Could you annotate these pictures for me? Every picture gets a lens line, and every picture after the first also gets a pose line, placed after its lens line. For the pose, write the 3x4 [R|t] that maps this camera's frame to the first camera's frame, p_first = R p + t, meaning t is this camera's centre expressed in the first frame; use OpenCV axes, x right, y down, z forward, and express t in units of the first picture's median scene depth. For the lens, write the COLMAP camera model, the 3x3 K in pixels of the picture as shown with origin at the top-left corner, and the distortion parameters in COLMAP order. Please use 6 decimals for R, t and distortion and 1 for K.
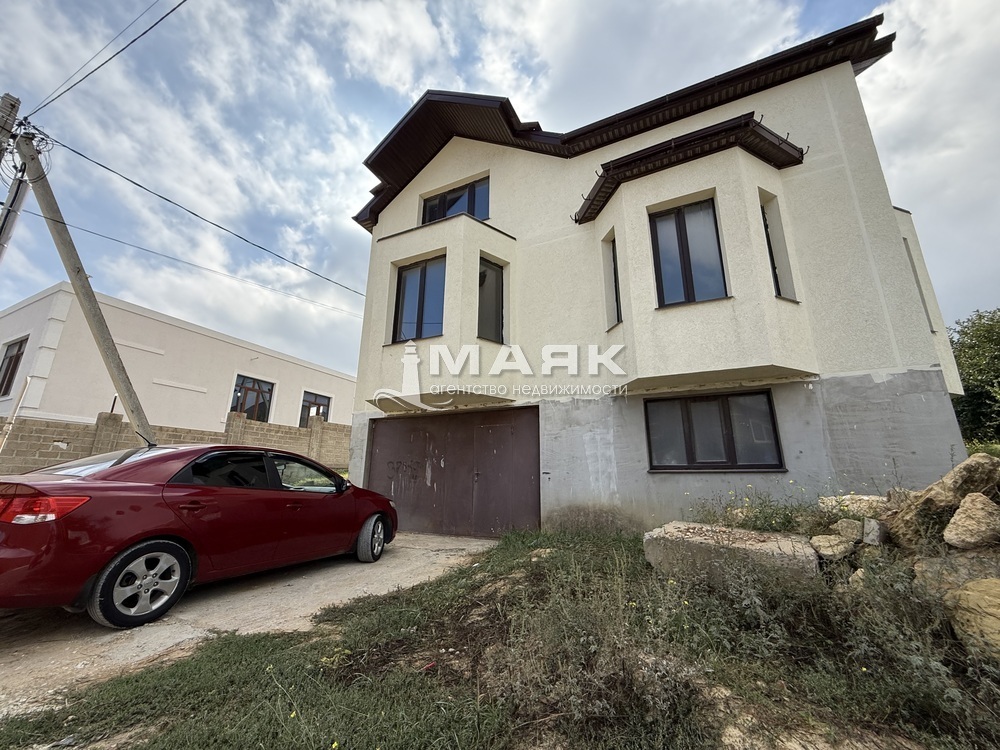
lens RADIAL K [[399.9, 0, 505.4], [0, 399.9, 375.0], [0, 0, 1]] dist [0.000284, 0.000844]
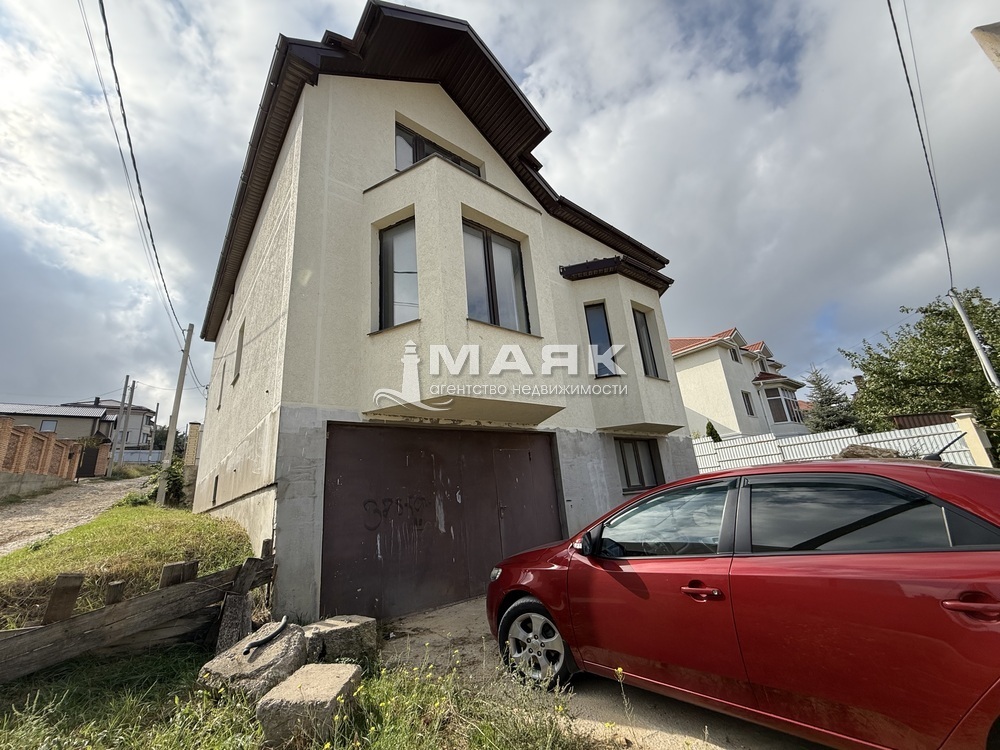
lens RADIAL K [[399.9, 0, 498.1], [0, 399.9, 375.4], [0, 0, 1]] dist [0.000284, 0.000844]
pose [[0.423197, 0.225340, 0.877568, -0.813843], [-0.152186, 0.972496, -0.176325, 0.122688], [-0.893165, -0.058934, 0.445851, 0.627220]]
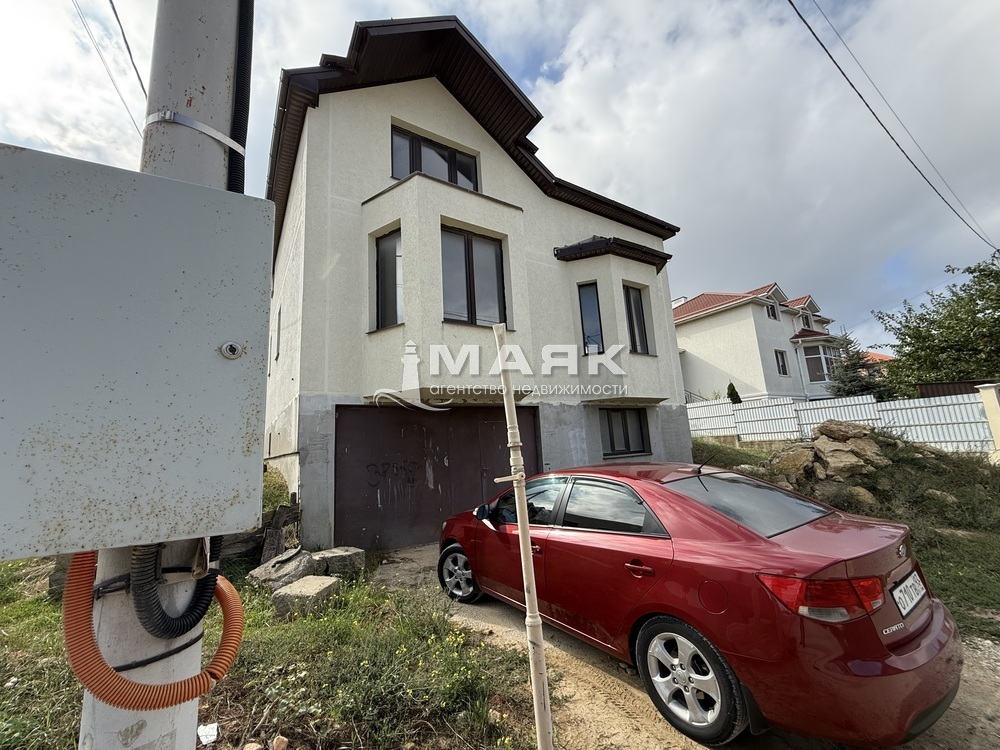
lens RADIAL K [[399.9, 0, 497.7], [0, 399.9, 375.8], [0, 0, 1]] dist [0.000284, 0.000844]
pose [[0.522563, 0.112396, 0.845160, -0.878521], [-0.165003, 0.985864, -0.029087, 0.037825], [-0.836482, -0.124254, 0.533722, 0.448931]]
